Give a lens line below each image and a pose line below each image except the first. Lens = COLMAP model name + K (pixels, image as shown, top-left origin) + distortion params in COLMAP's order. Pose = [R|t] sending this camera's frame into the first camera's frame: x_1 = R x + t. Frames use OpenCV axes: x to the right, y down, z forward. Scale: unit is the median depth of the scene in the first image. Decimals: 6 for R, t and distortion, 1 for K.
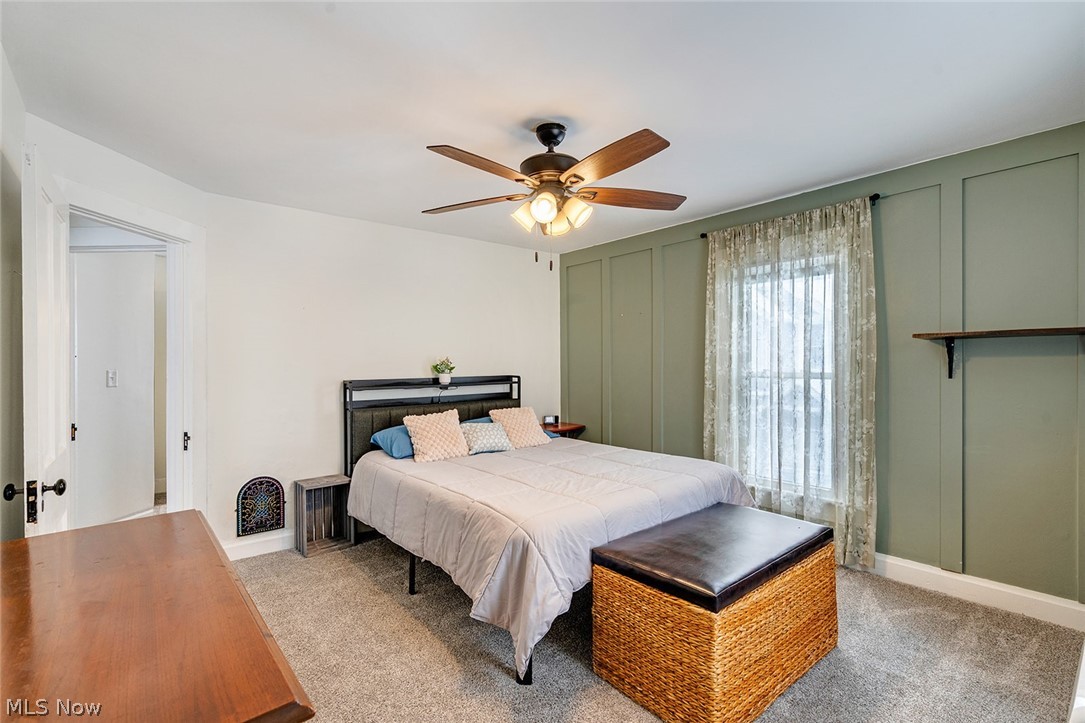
lens RADIAL K [[496.5, 0, 547.2], [0, 496.5, 365.5], [0, 0, 1]] dist [-0.009730, 0.003161]
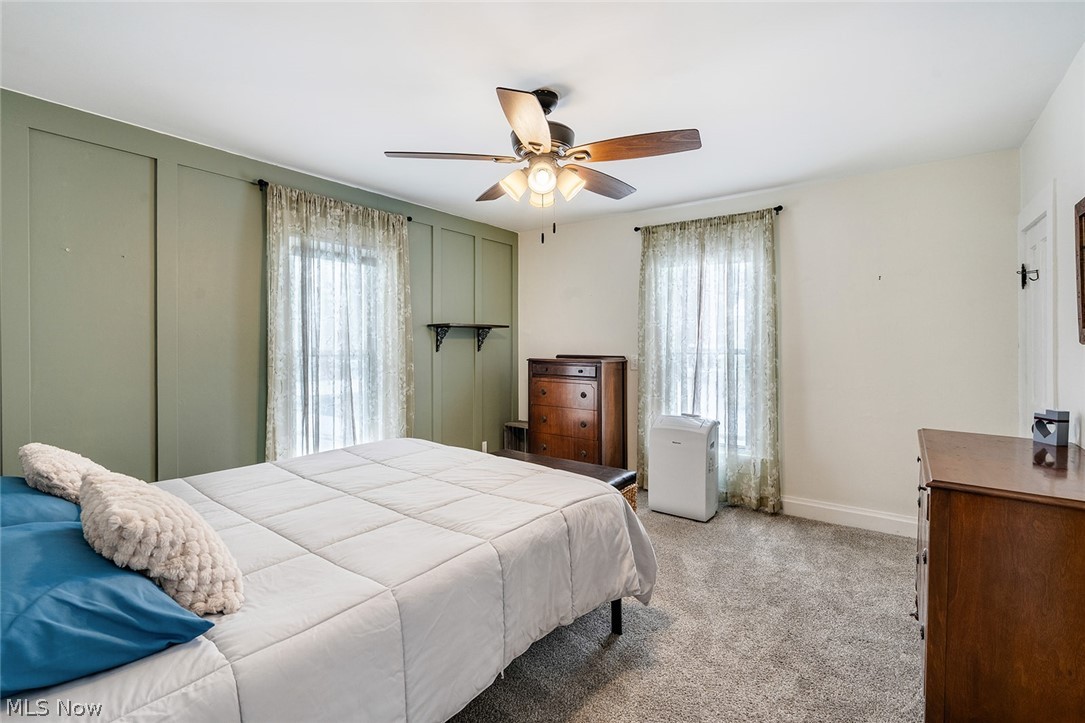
lens RADIAL K [[496.5, 0, 529.9], [0, 496.5, 346.7], [0, 0, 1]] dist [-0.009730, 0.003161]
pose [[-0.203019, -0.001806, 0.979173, -0.712410], [0.002924, 0.999993, 0.002450, 0.005129], [-0.979170, 0.003361, -0.203012, 0.934106]]
